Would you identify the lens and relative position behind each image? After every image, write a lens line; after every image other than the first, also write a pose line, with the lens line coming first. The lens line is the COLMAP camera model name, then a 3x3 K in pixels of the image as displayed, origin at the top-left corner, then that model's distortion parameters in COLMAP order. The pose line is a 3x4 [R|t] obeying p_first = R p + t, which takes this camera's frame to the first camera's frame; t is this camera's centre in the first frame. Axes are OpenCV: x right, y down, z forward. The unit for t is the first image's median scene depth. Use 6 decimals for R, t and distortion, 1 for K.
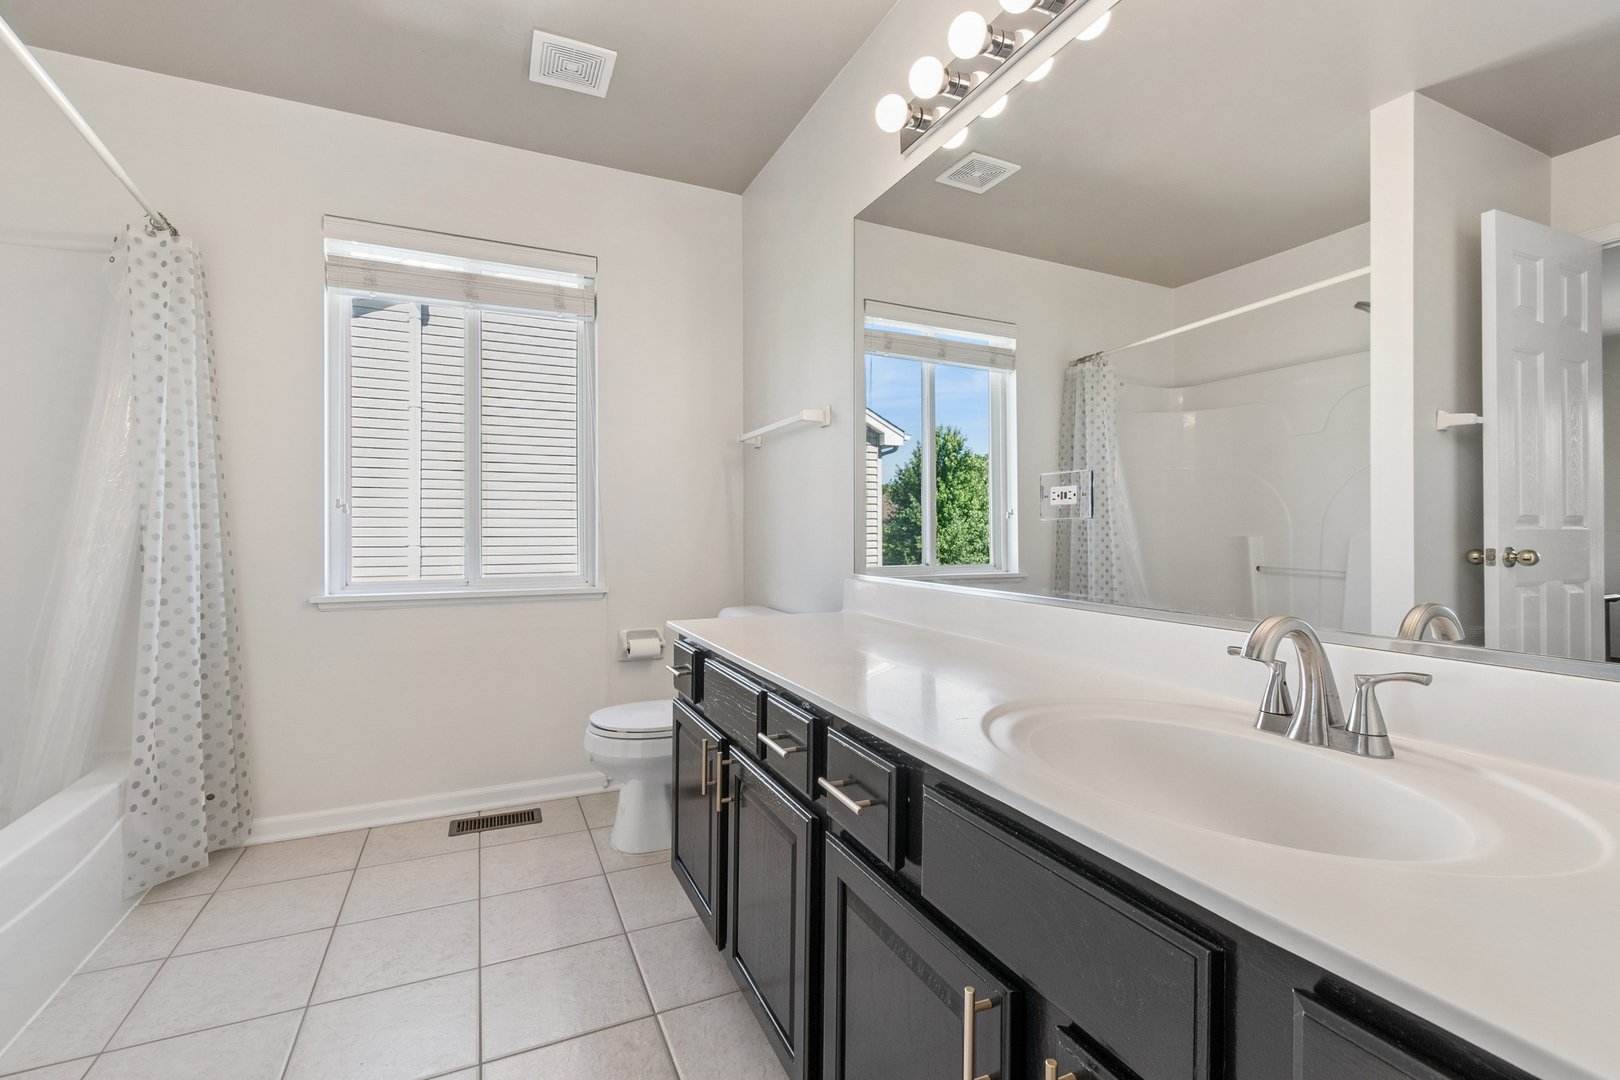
lens RADIAL K [[716.3, 0, 803.9], [0, 716.3, 532.2], [0, 0, 1]] dist [0.001699, -0.000099]
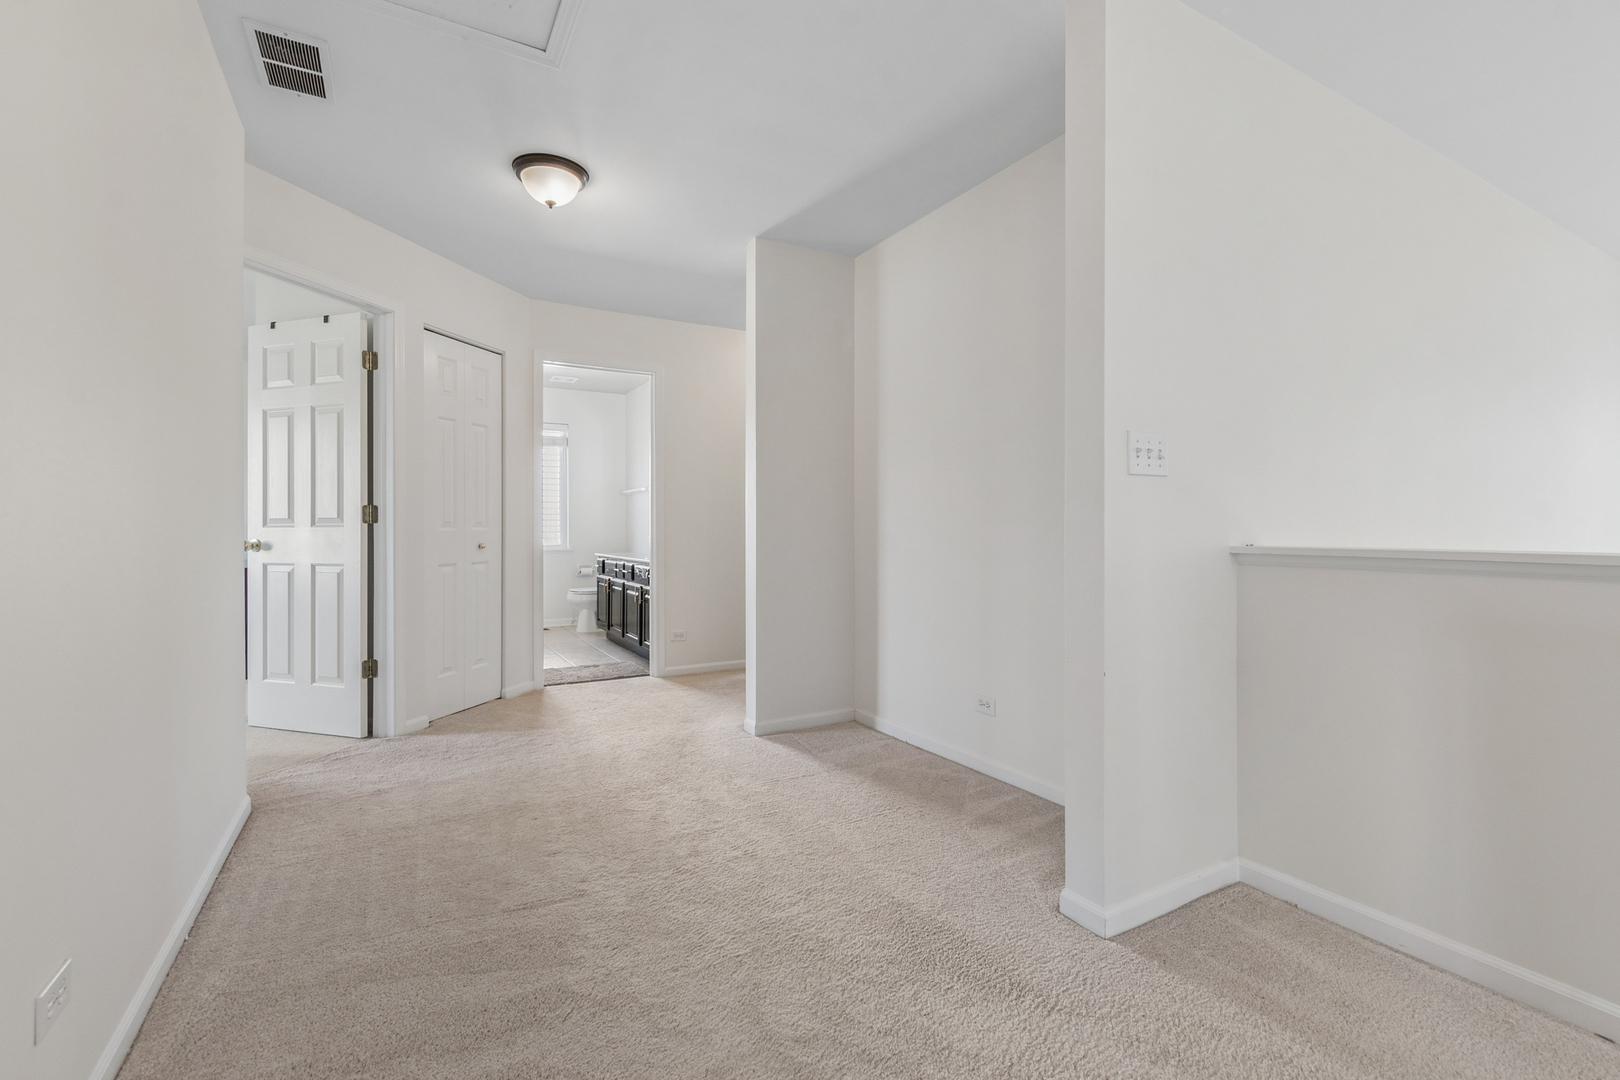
lens RADIAL K [[716.3, 0, 812.2], [0, 716.3, 536.5], [0, 0, 1]] dist [0.001699, -0.000099]
pose [[0.994409, -0.002734, 0.105558, 0.194572], [0.001667, 0.999947, 0.010202, 0.006155], [-0.105580, -0.009969, 0.994361, -1.021882]]
